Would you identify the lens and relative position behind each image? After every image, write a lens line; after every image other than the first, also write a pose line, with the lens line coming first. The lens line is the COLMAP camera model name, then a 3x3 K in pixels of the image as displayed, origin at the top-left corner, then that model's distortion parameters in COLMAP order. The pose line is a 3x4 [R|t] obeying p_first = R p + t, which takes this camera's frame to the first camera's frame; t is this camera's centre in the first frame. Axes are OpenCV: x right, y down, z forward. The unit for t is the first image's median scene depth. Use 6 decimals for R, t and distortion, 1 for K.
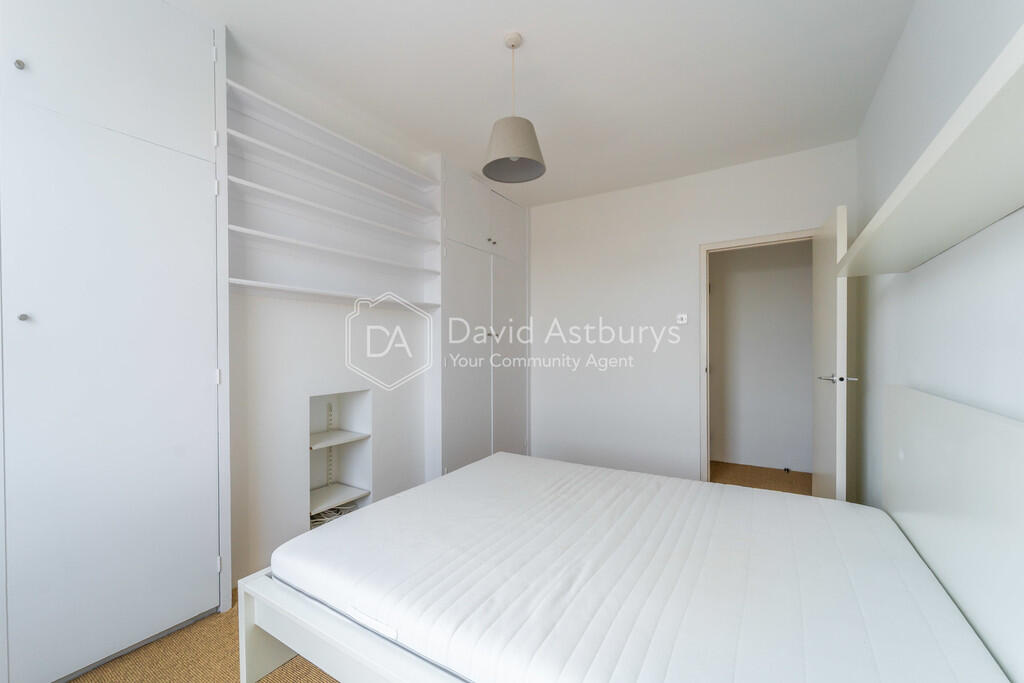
lens RADIAL K [[408.9, 0, 511.5], [0, 408.9, 349.3], [0, 0, 1]] dist [0.001740, 0.000029]
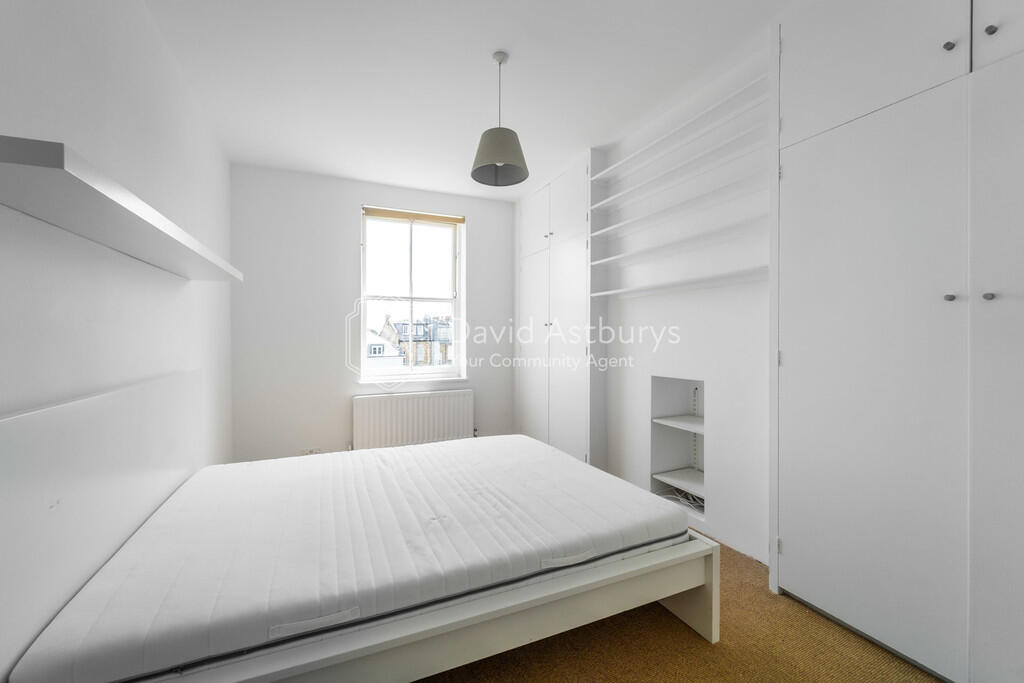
lens RADIAL K [[408.9, 0, 510.1], [0, 408.9, 335.1], [0, 0, 1]] dist [0.001740, 0.000029]
pose [[-0.546266, 0.011621, -0.837531, 0.825498], [0.003635, 0.999927, 0.011504, -0.021546], [0.837604, 0.003240, -0.546268, 1.482282]]
